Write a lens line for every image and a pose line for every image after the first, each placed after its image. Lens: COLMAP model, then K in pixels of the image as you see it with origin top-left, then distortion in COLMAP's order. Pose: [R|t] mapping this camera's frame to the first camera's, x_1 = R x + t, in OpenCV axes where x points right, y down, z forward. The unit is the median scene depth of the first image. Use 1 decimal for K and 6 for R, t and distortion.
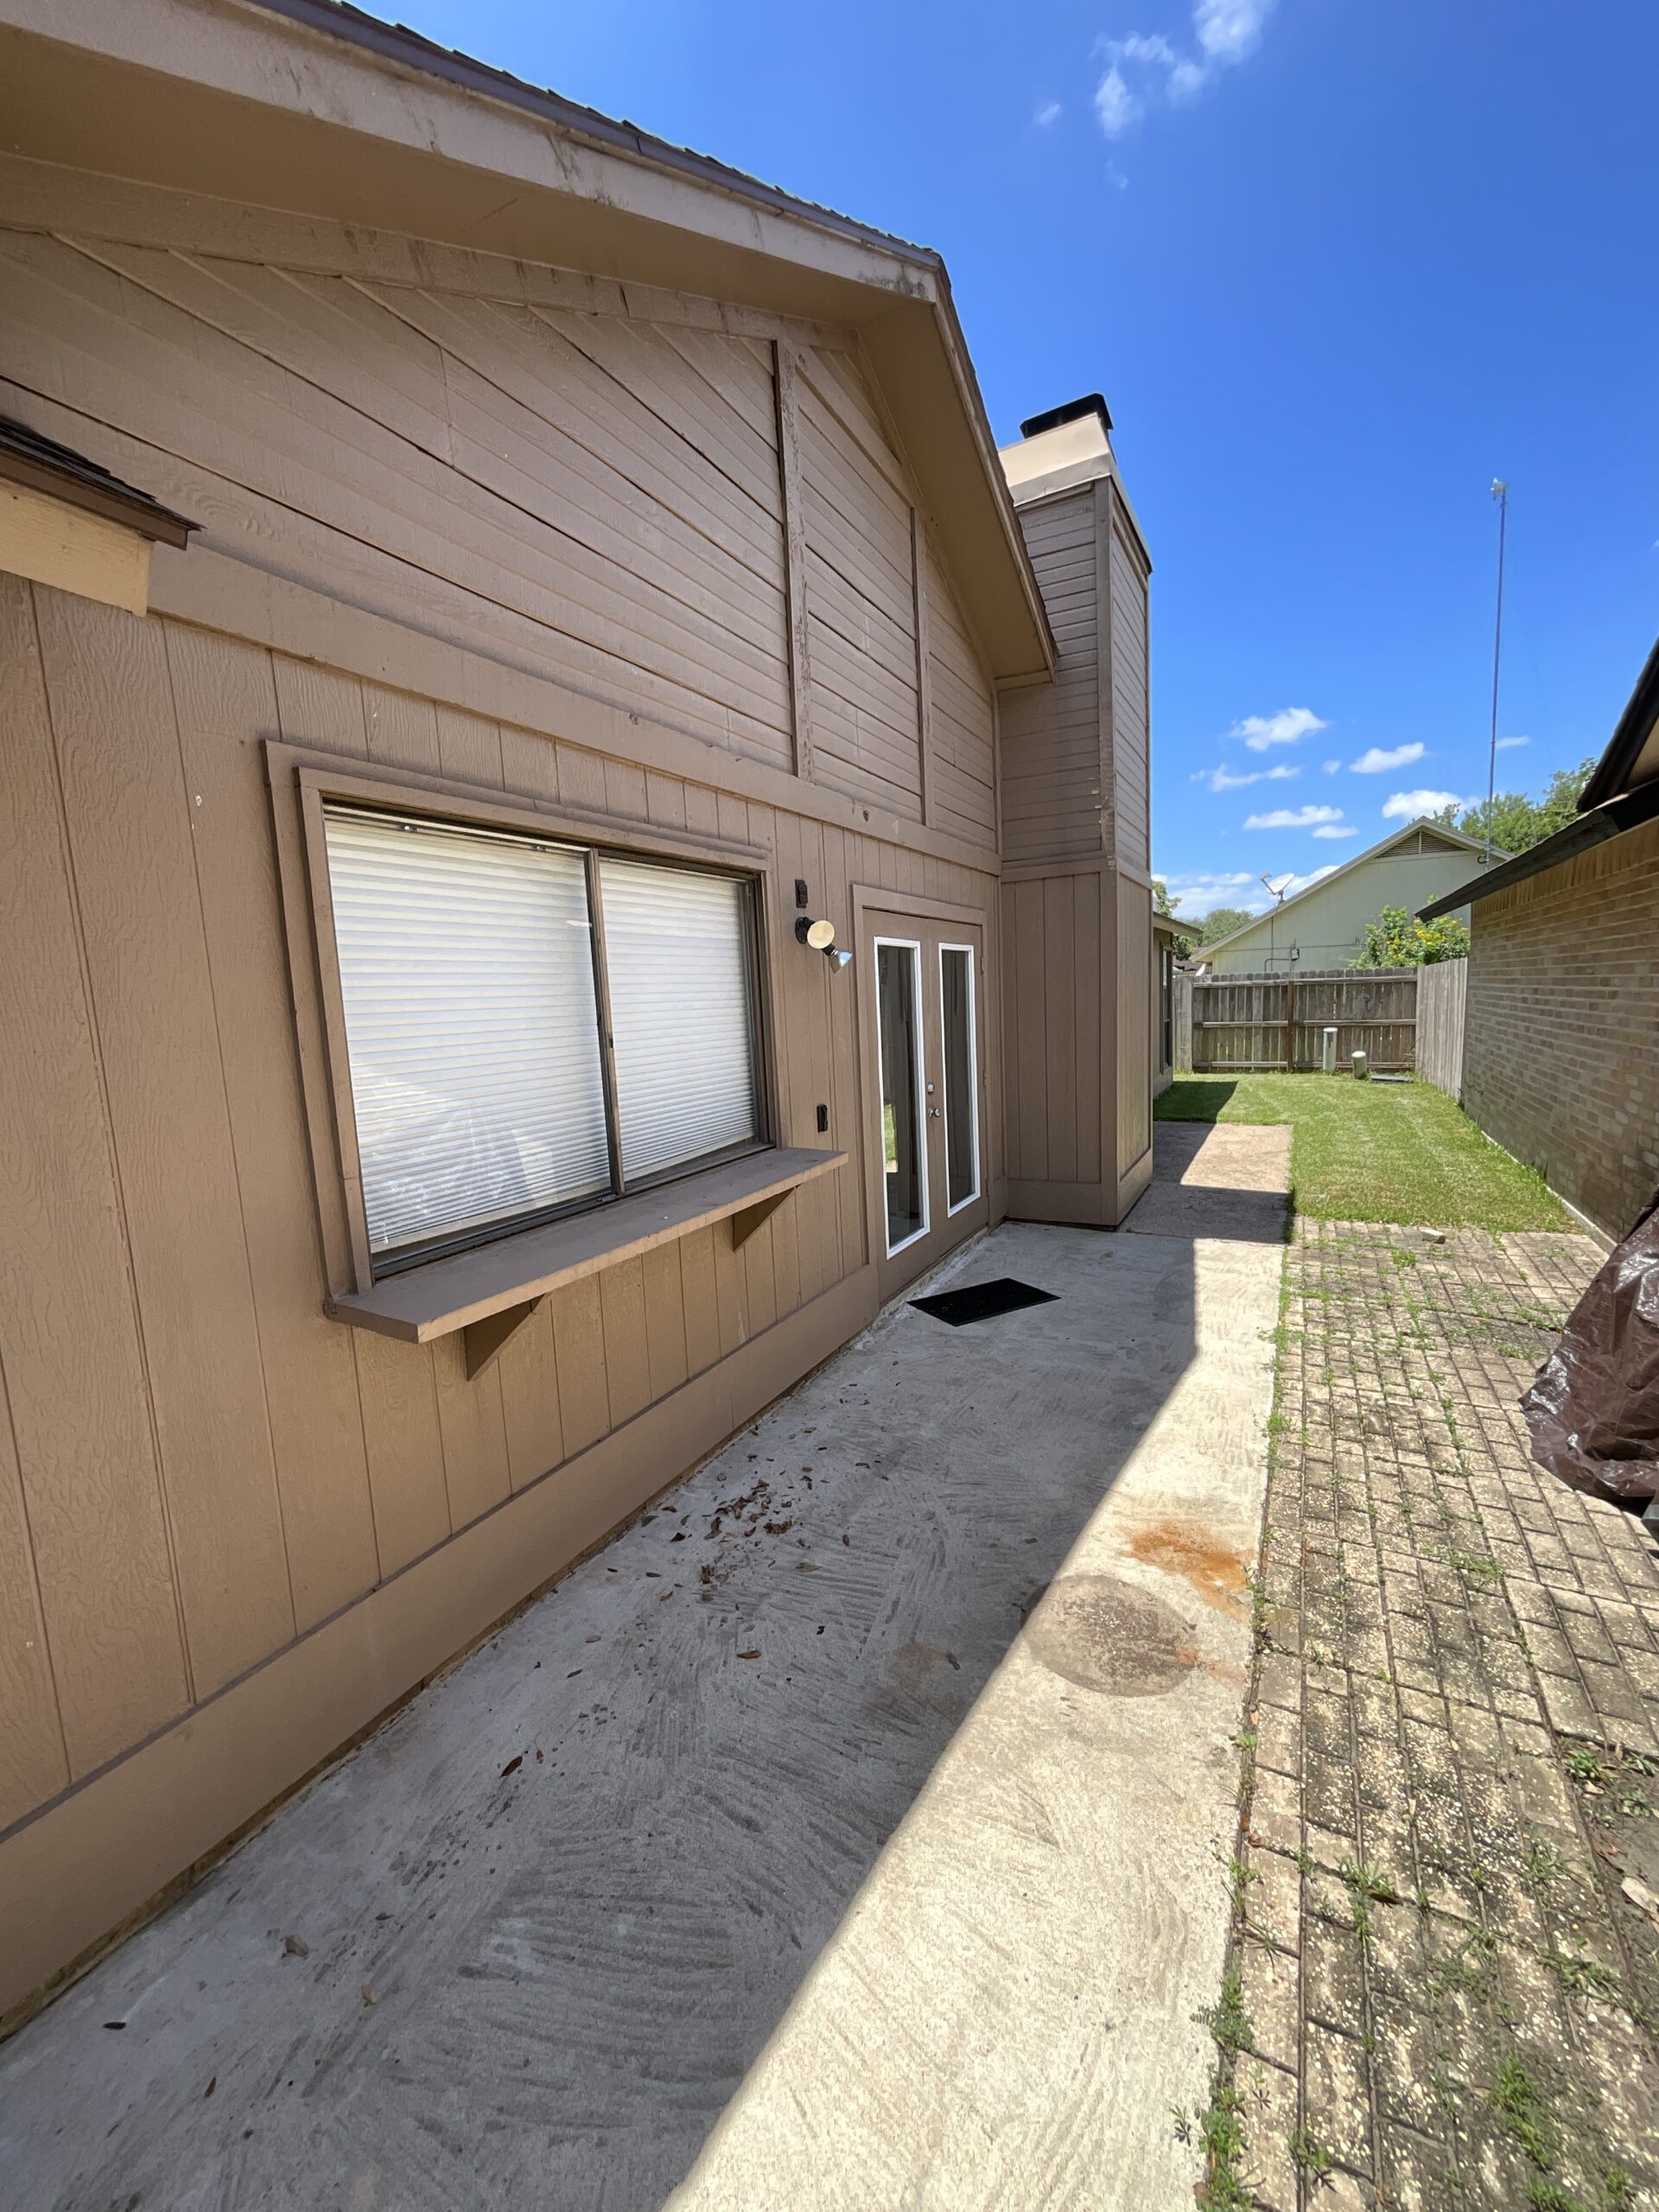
lens RADIAL K [[890.5, 0, 831.6], [0, 890.5, 1105.3], [0, 0, 1]] dist [0.008483, -0.005096]
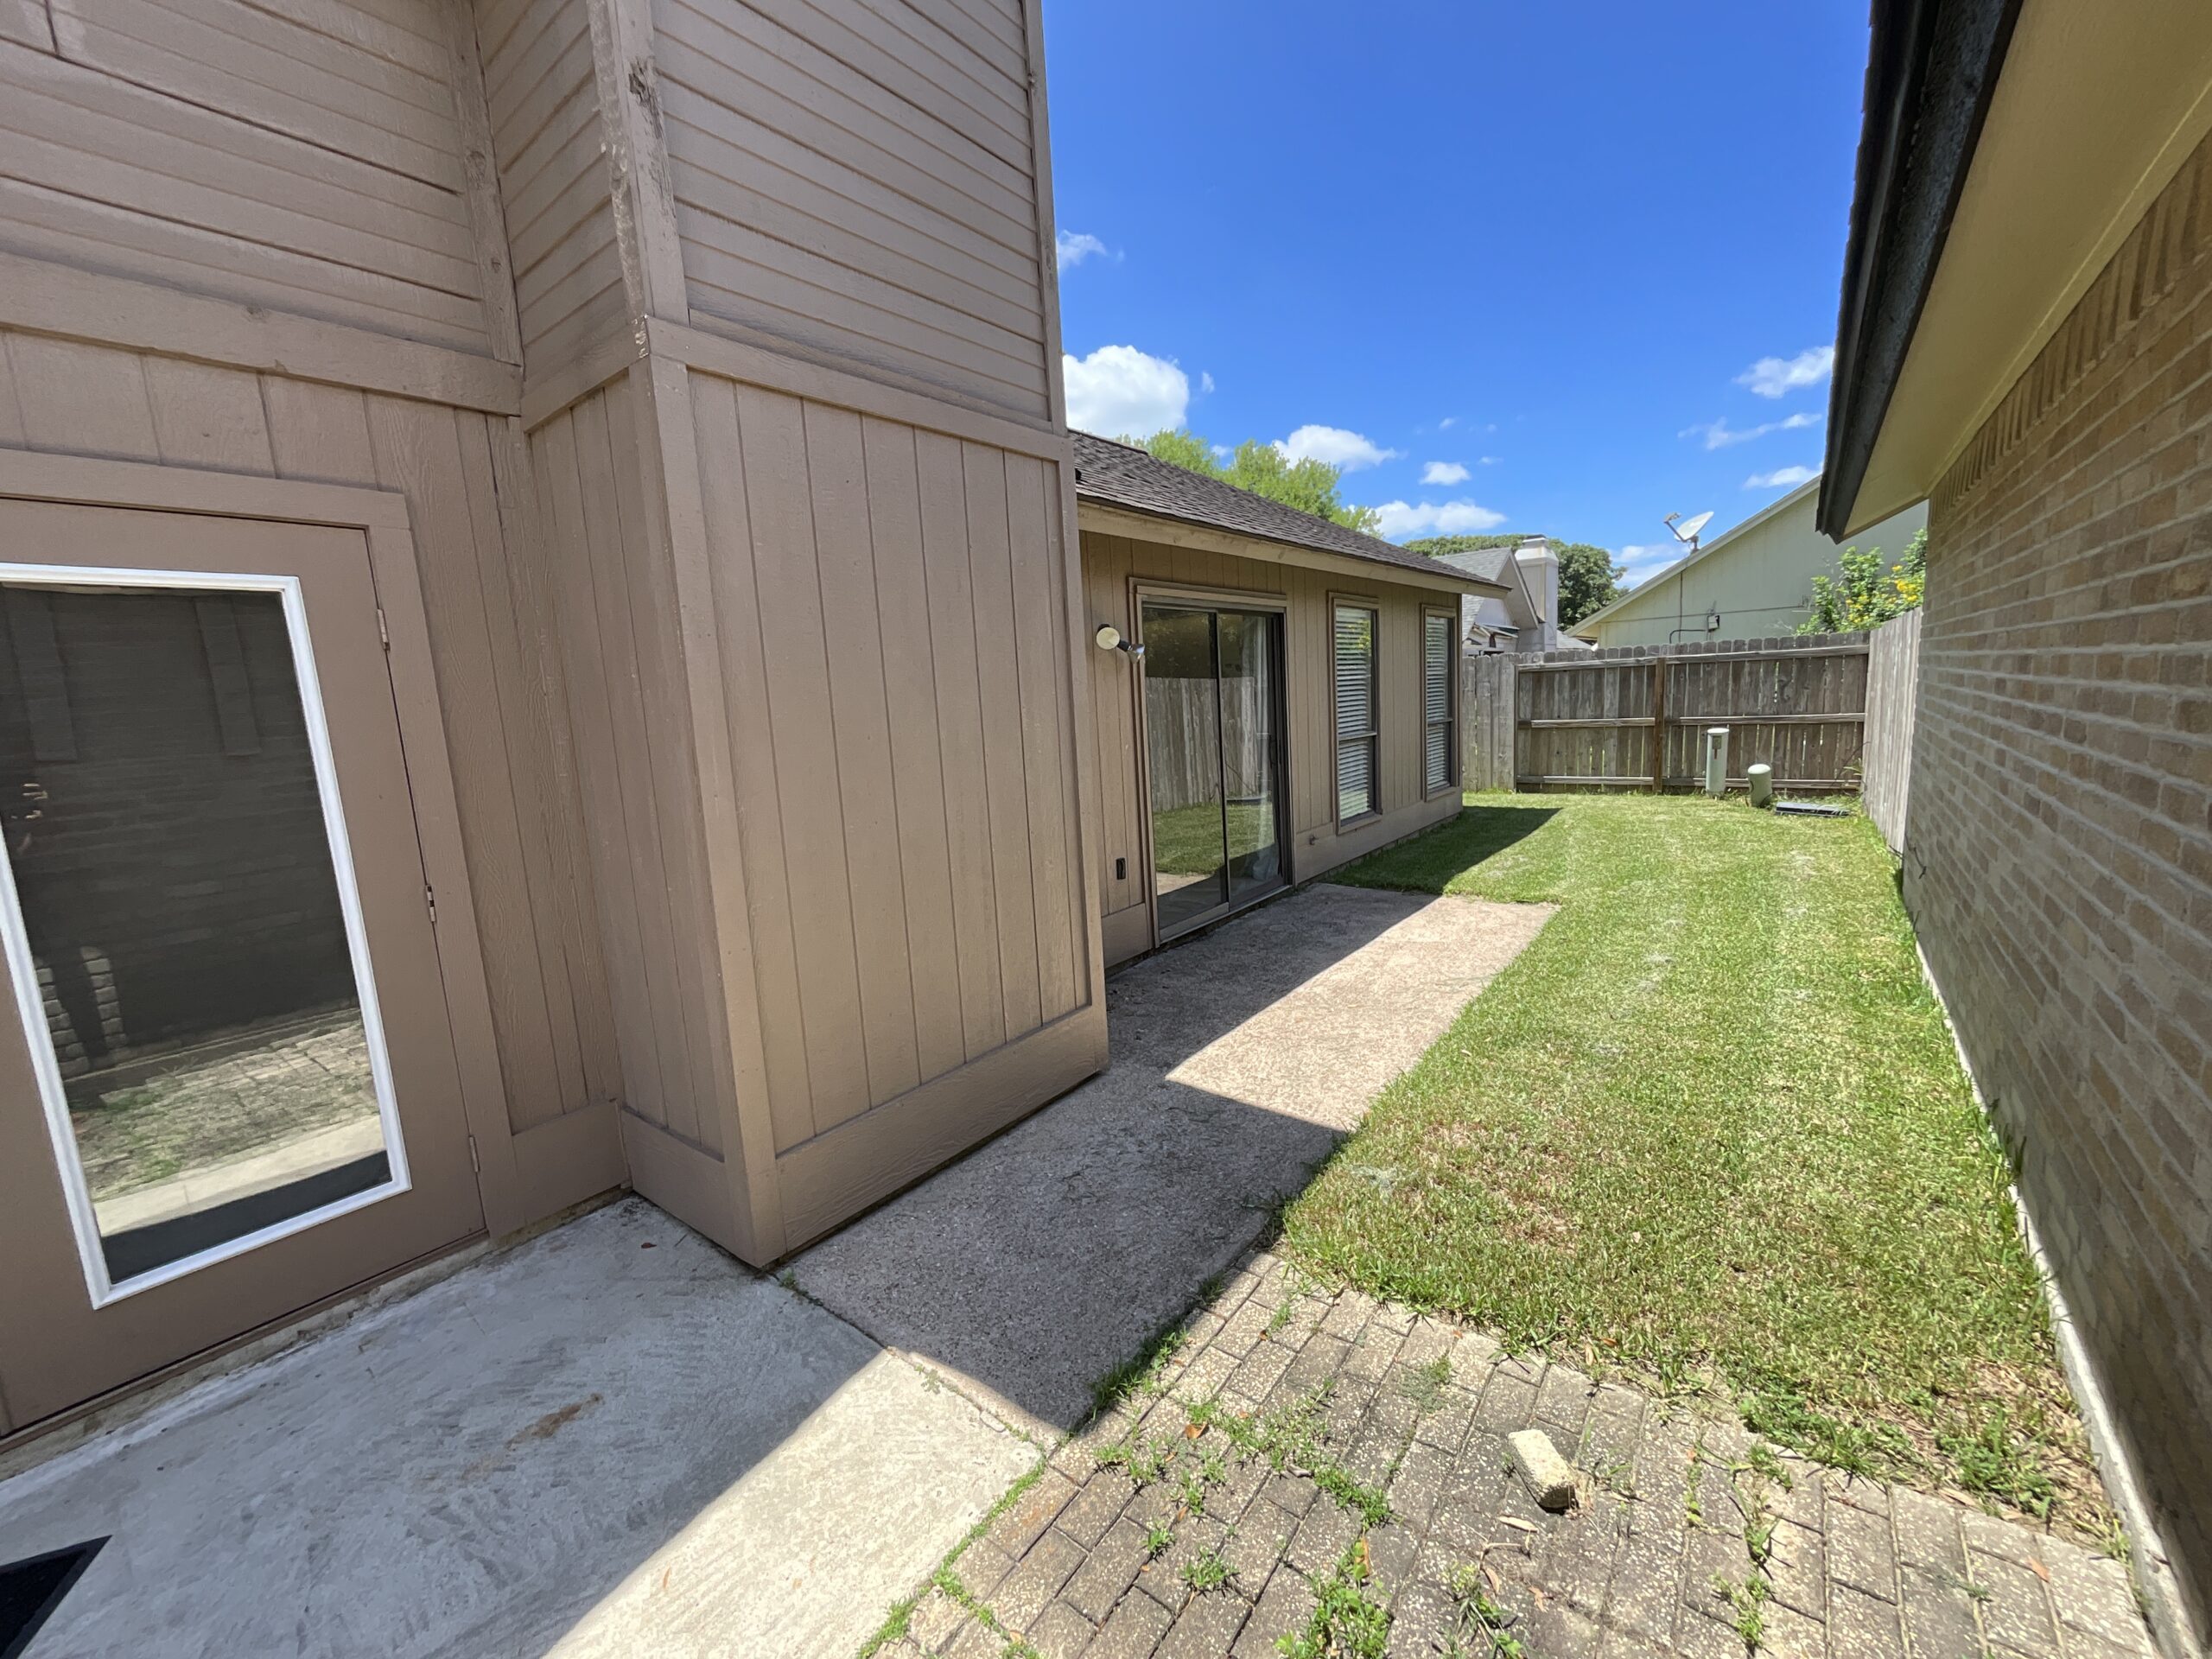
lens RADIAL K [[881.8, 0, 1102.6], [0, 881.8, 827.0], [0, 0, 1]] dist [0.000696, 0.000515]
pose [[0.983078, 0.009687, -0.182931, 0.230991], [-0.003538, 0.999419, 0.033913, -0.033882], [0.183153, -0.032692, 0.982541, 0.271384]]
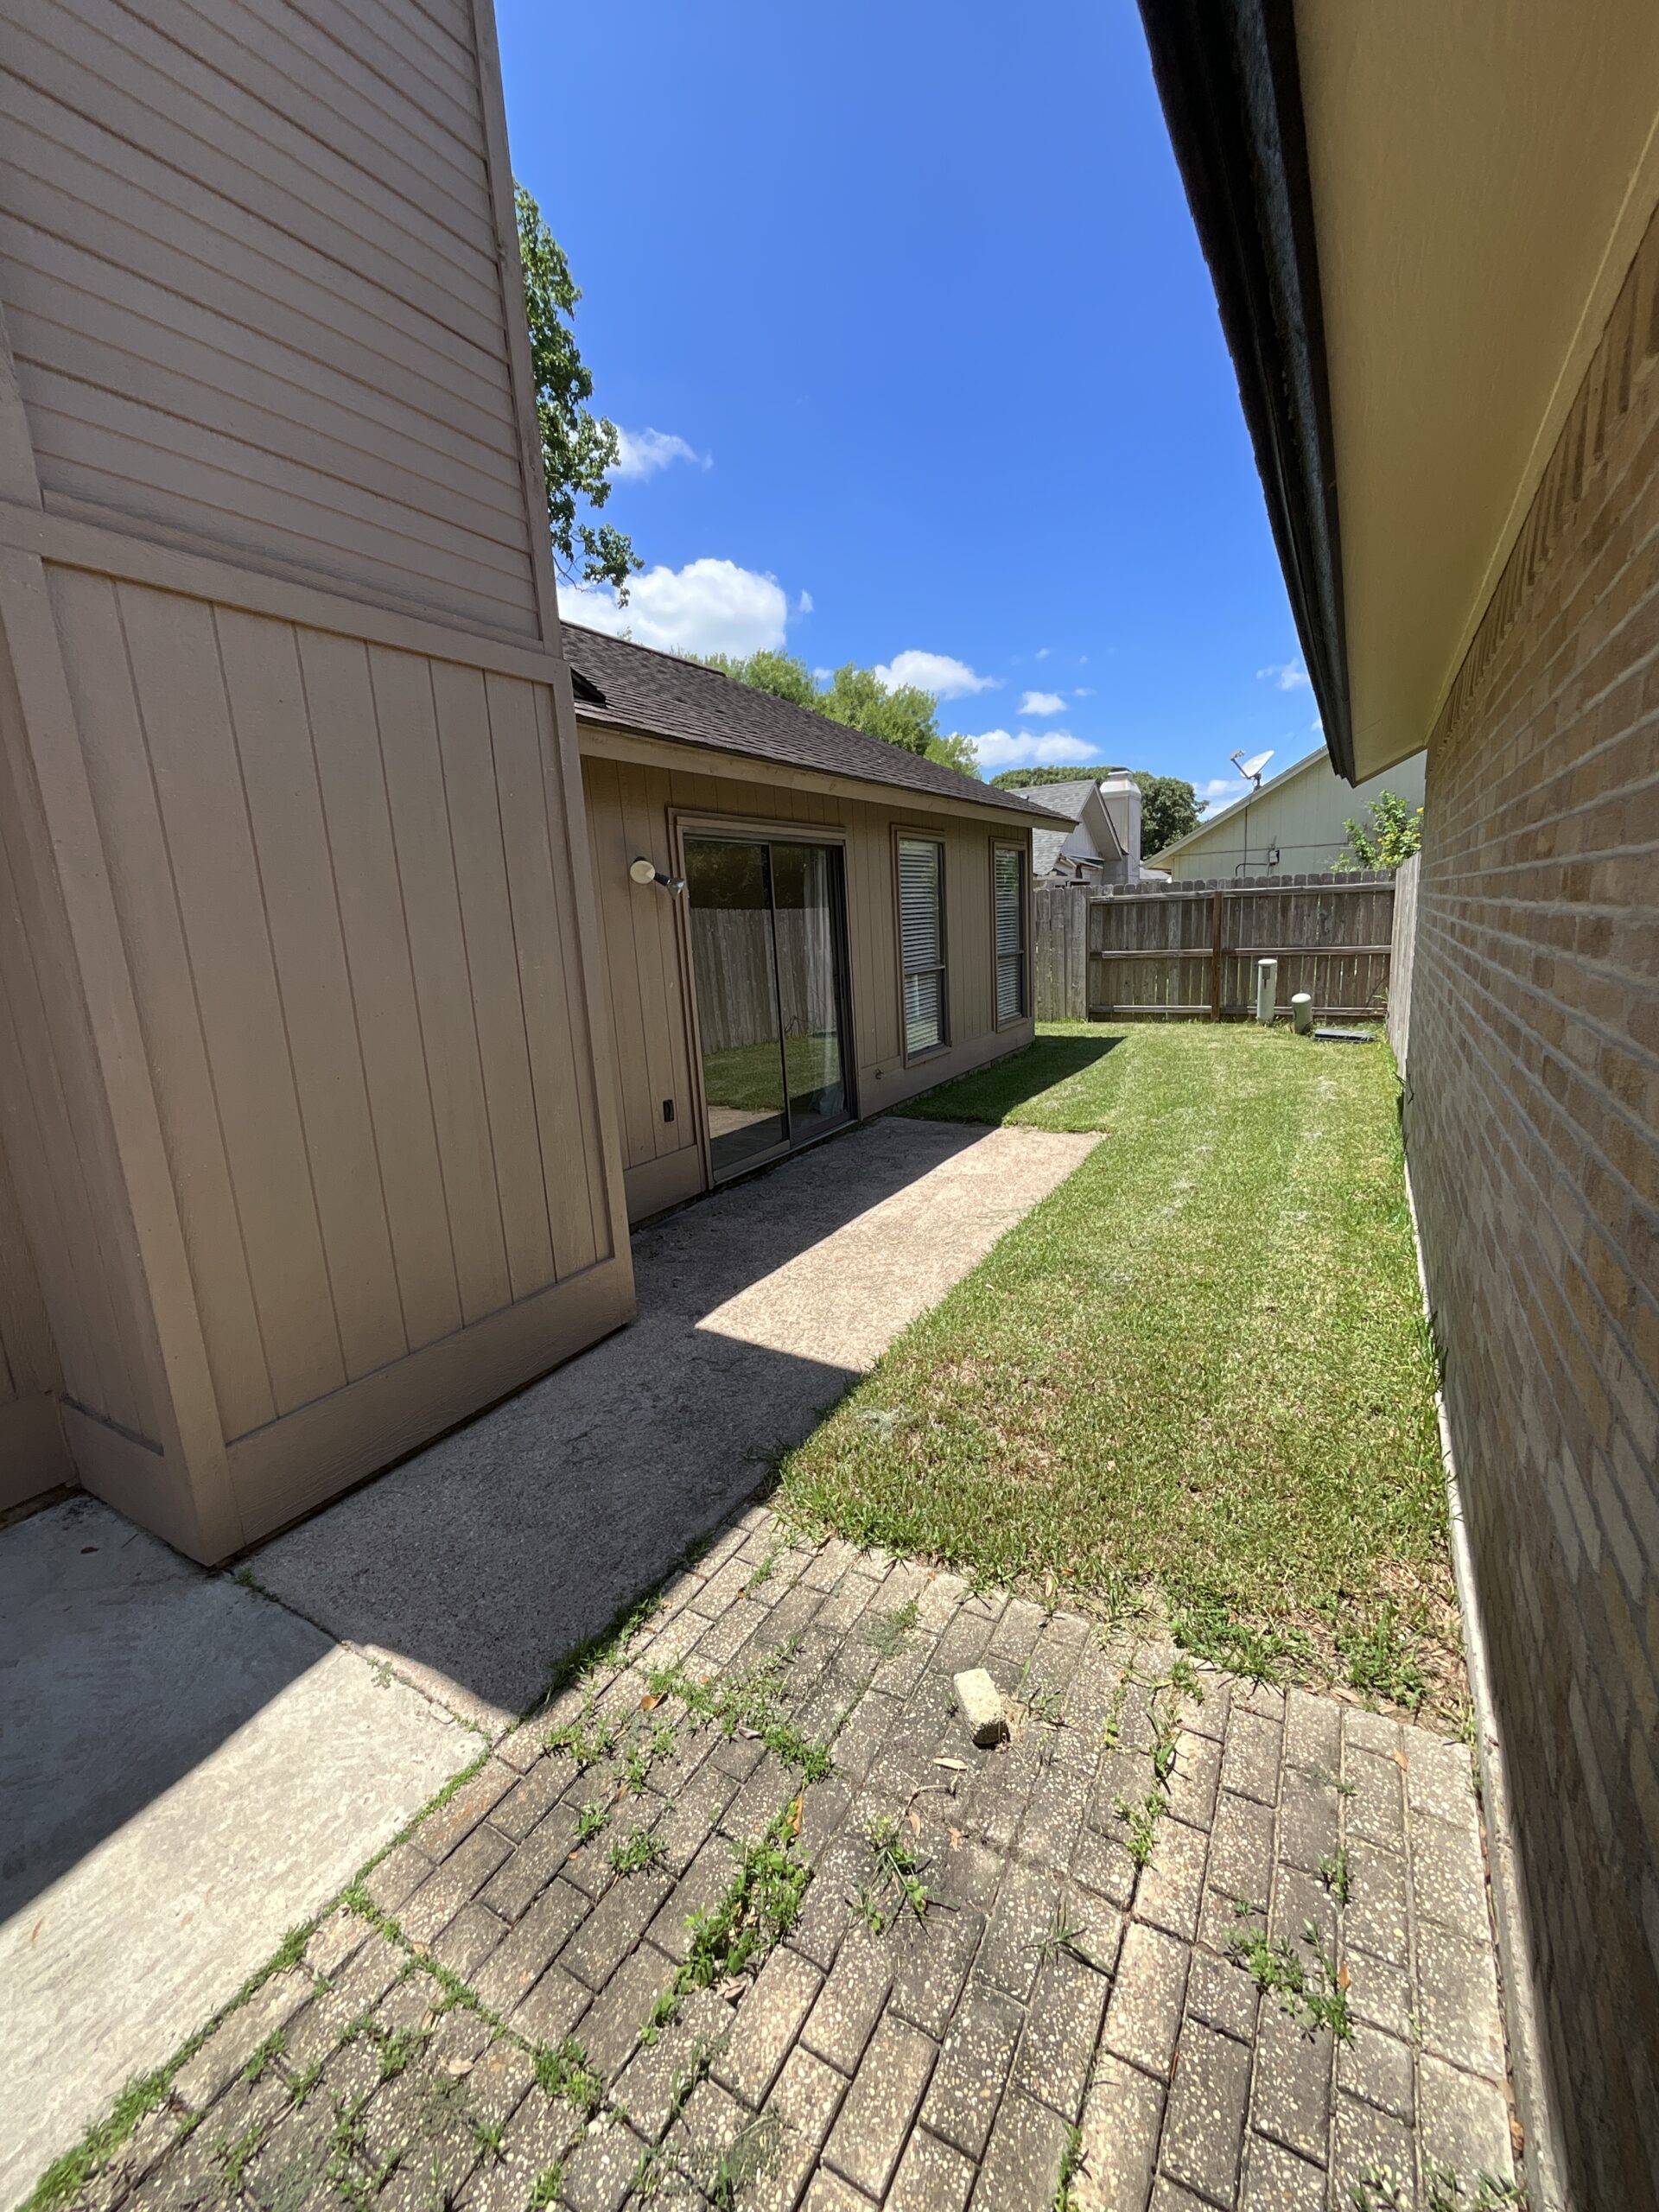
lens RADIAL K [[886.0, 0, 826.9], [0, 886.0, 1090.4], [0, 0, 1]] dist [0.001355, 0.000156]
pose [[0.998248, -0.003518, -0.059065, 0.255009], [0.007882, 0.997241, 0.073814, -0.037929], [0.058643, -0.074150, 0.995521, 0.279470]]
